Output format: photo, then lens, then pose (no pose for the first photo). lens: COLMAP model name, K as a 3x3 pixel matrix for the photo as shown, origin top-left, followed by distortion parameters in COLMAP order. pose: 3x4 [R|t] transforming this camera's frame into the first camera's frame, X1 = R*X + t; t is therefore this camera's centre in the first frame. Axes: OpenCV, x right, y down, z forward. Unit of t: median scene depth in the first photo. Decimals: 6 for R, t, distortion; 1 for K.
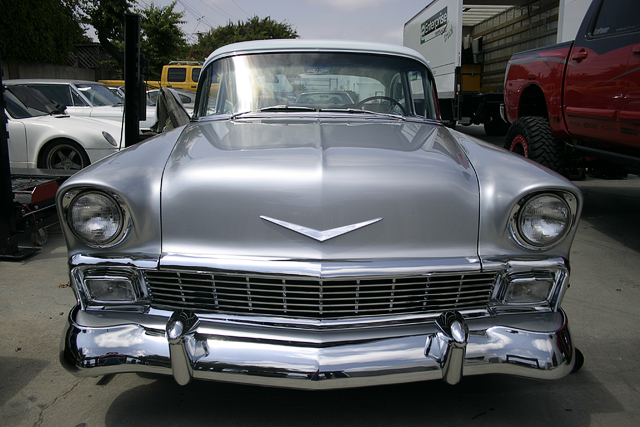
lens RADIAL K [[531.0, 0, 321.9], [0, 531.0, 214.4], [0, 0, 1]] dist [-0.095986, 0.059813]
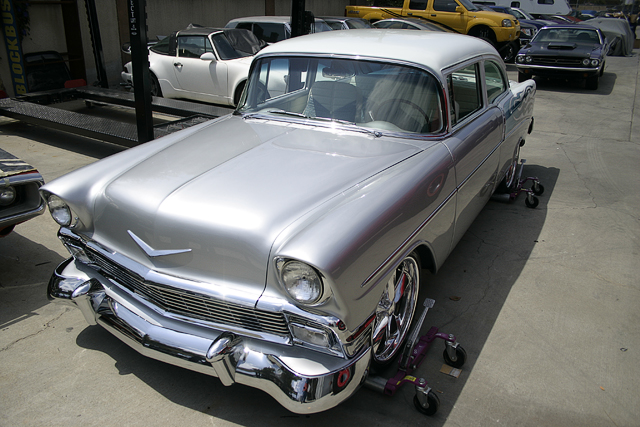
lens RADIAL K [[531.0, 0, 319.9], [0, 531.0, 214.4], [0, 0, 1]] dist [-0.095986, 0.059813]
pose [[0.863993, 0.187640, -0.467233, 0.099647], [-0.112281, 0.976399, 0.184494, -0.035970], [0.490825, -0.106940, 0.864670, 0.006532]]
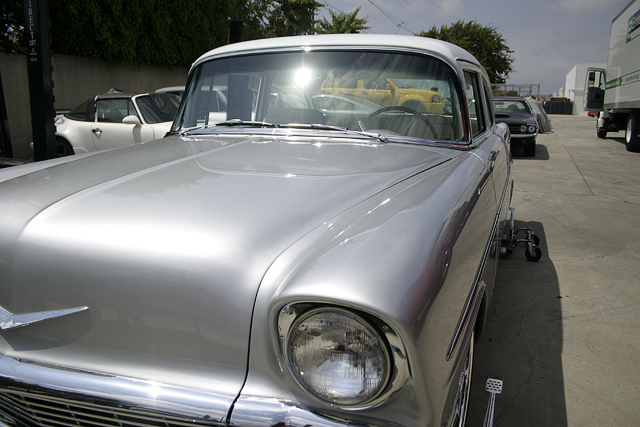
lens RADIAL K [[531.0, 0, 316.7], [0, 531.0, 214.9], [0, 0, 1]] dist [-0.095986, 0.059813]
pose [[0.923900, 0.075878, -0.375035, 0.060362], [-0.080002, 0.996784, 0.004587, -0.013054], [0.374177, 0.025766, 0.926999, 0.055375]]
